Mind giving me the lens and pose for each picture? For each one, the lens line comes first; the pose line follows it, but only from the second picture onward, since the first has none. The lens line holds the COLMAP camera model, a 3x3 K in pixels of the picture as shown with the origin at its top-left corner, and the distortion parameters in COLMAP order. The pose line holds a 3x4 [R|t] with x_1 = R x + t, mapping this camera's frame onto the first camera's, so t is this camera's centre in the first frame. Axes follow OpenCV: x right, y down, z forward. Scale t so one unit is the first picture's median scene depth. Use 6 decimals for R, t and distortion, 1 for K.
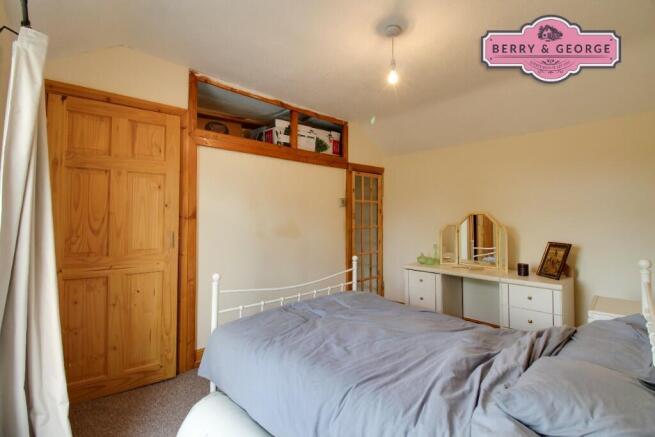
lens RADIAL K [[304.2, 0, 332.3], [0, 304.2, 206.2], [0, 0, 1]] dist [-0.002164, -0.010983]
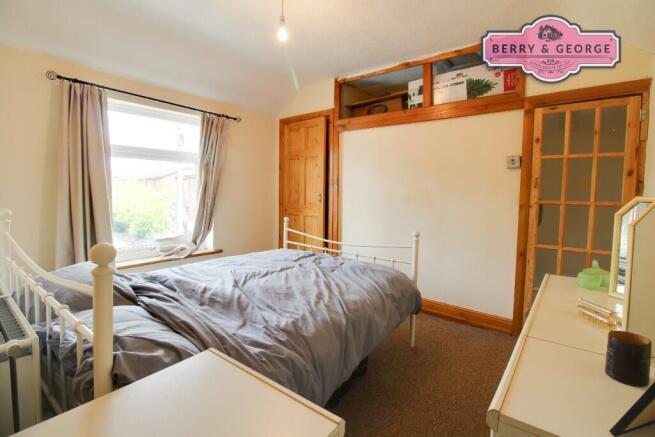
lens RADIAL K [[304.2, 0, 332.3], [0, 304.2, 206.2], [0, 0, 1]] dist [-0.002164, -0.010983]
pose [[0.139521, 0.050110, -0.988950, 0.661334], [0.012111, 0.998558, 0.052305, 0.044841], [0.990145, -0.019275, 0.138713, 0.549669]]
